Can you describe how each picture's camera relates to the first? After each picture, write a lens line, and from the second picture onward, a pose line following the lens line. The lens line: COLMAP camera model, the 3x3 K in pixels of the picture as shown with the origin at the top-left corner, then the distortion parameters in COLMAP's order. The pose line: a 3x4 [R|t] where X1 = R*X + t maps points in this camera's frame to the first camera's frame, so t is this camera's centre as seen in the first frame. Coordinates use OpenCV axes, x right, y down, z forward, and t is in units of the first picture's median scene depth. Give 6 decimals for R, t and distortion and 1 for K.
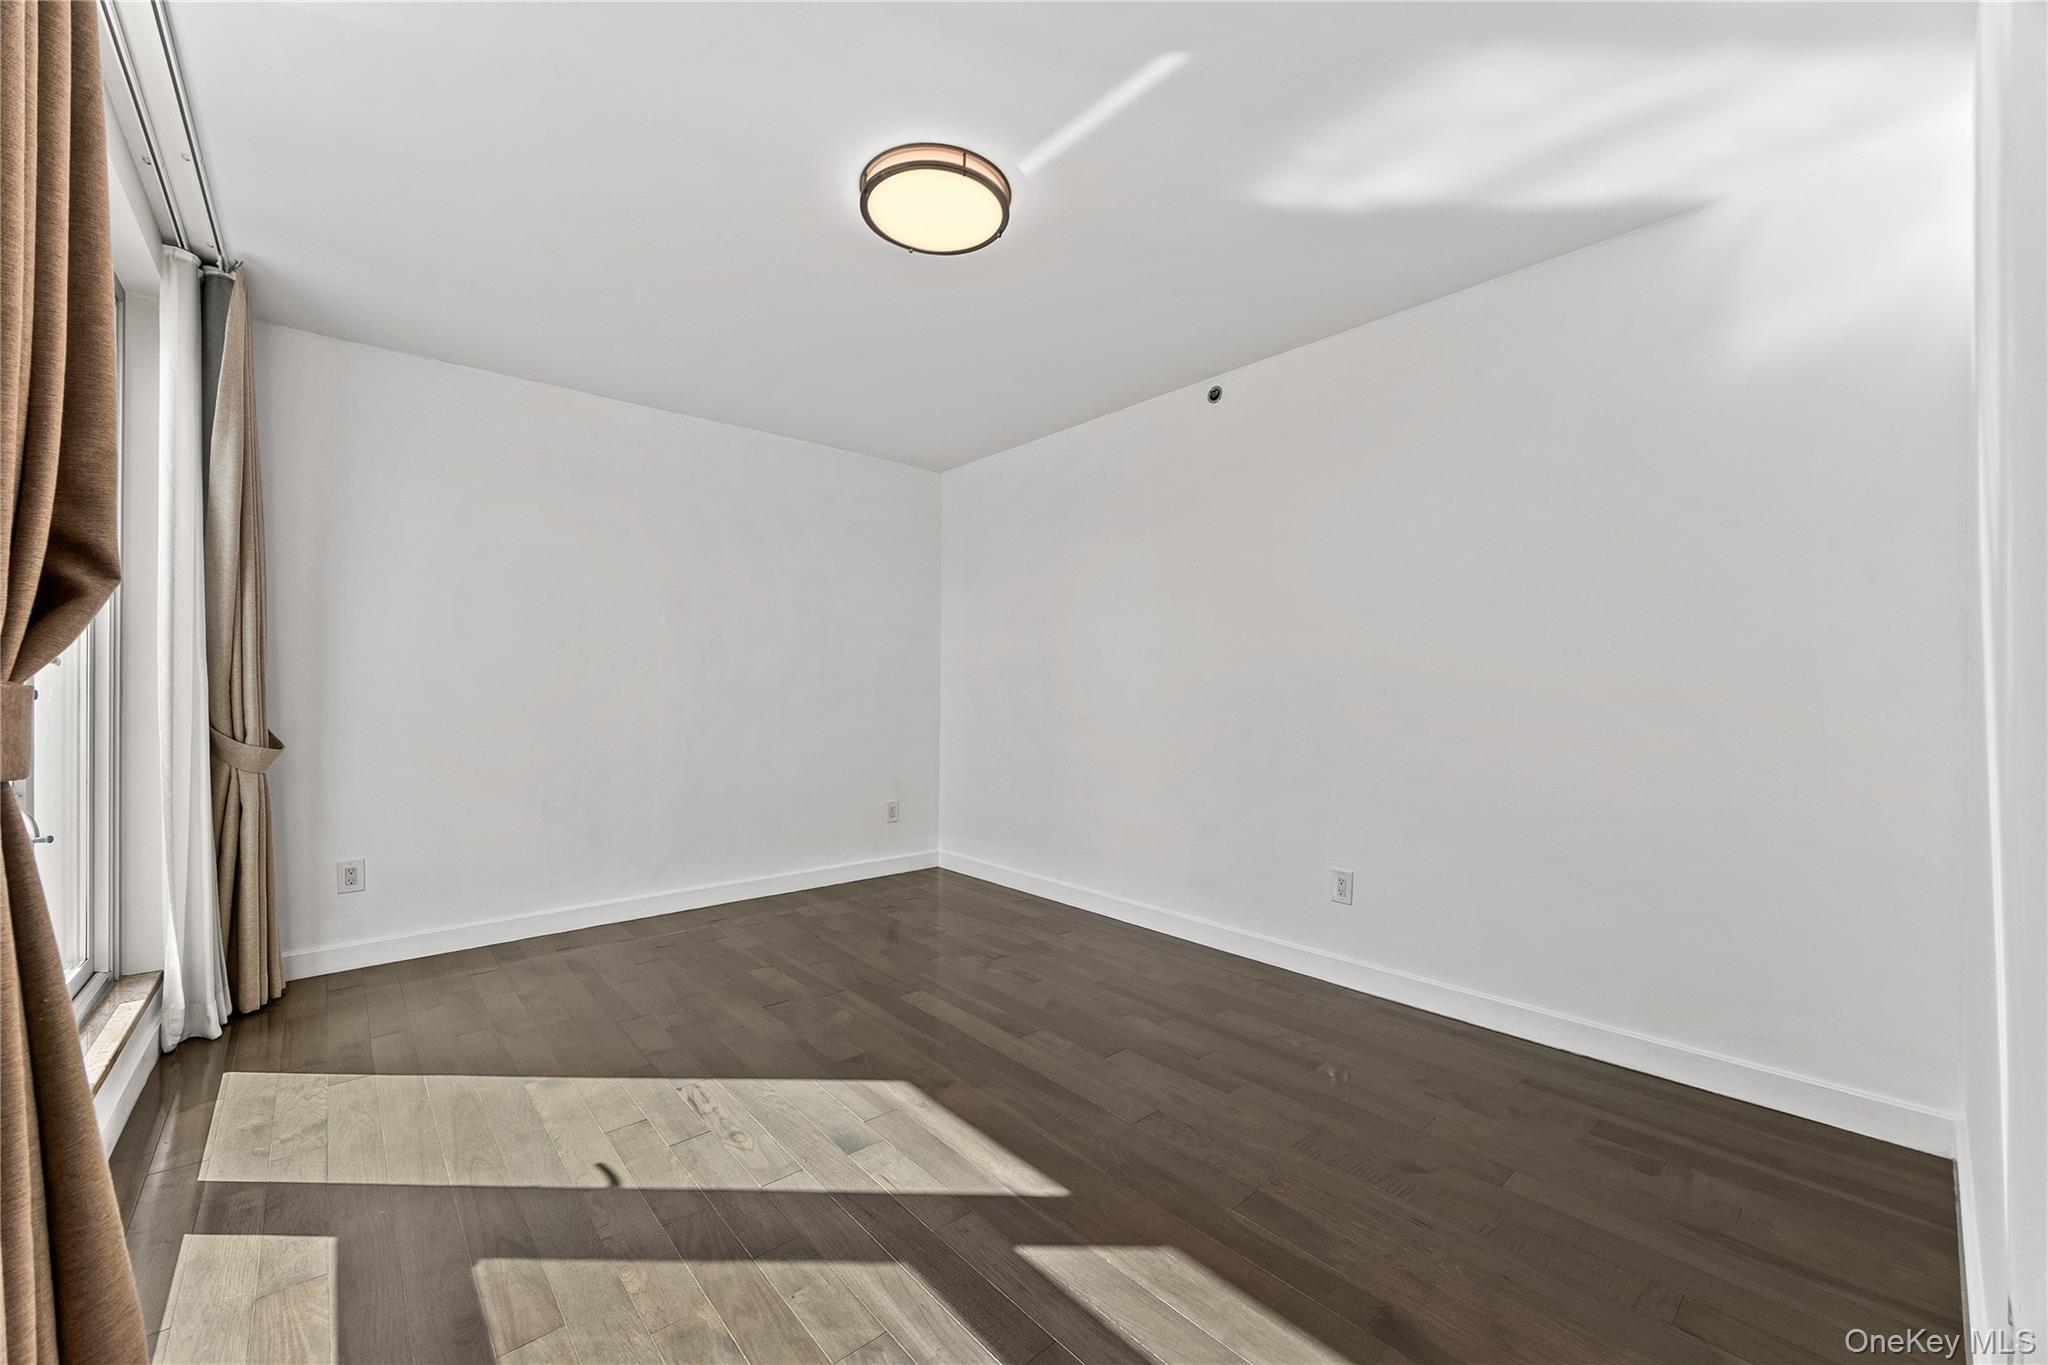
lens RADIAL K [[802.3, 0, 1024.0], [0, 802.3, 682.5], [0, 0, 1]] dist [-0.000582, -0.000080]
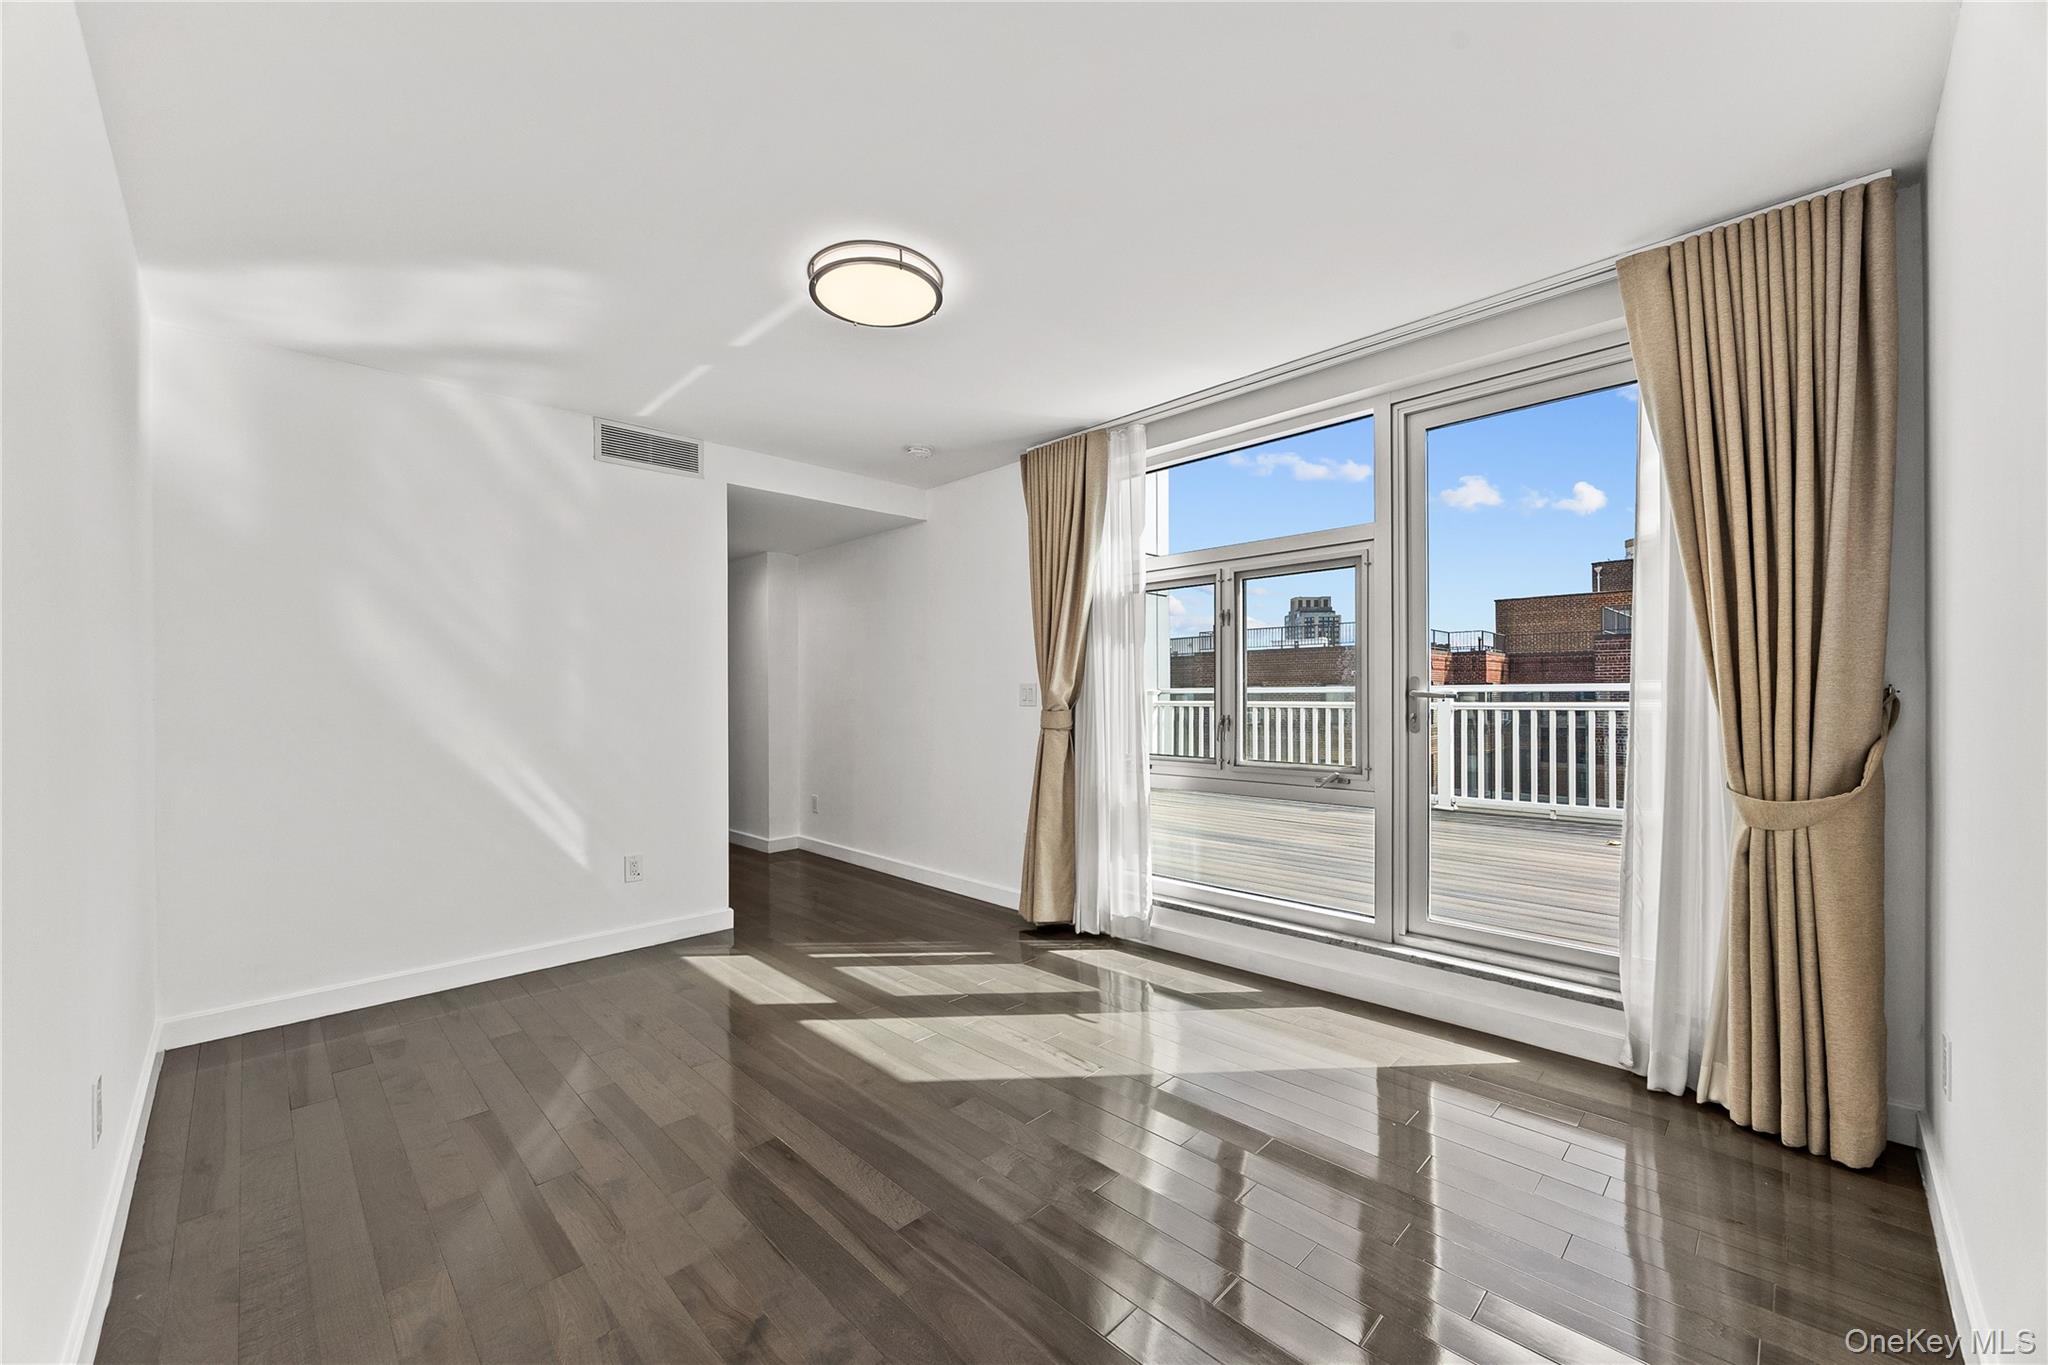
lens RADIAL K [[802.3, 0, 1024.0], [0, 802.3, 682.5], [0, 0, 1]] dist [-0.000582, -0.000080]
pose [[-0.998073, -0.001164, -0.062038, -0.246079], [-0.001372, 0.999994, 0.003316, -0.051143], [0.062033, 0.003395, -0.998068, 2.130365]]
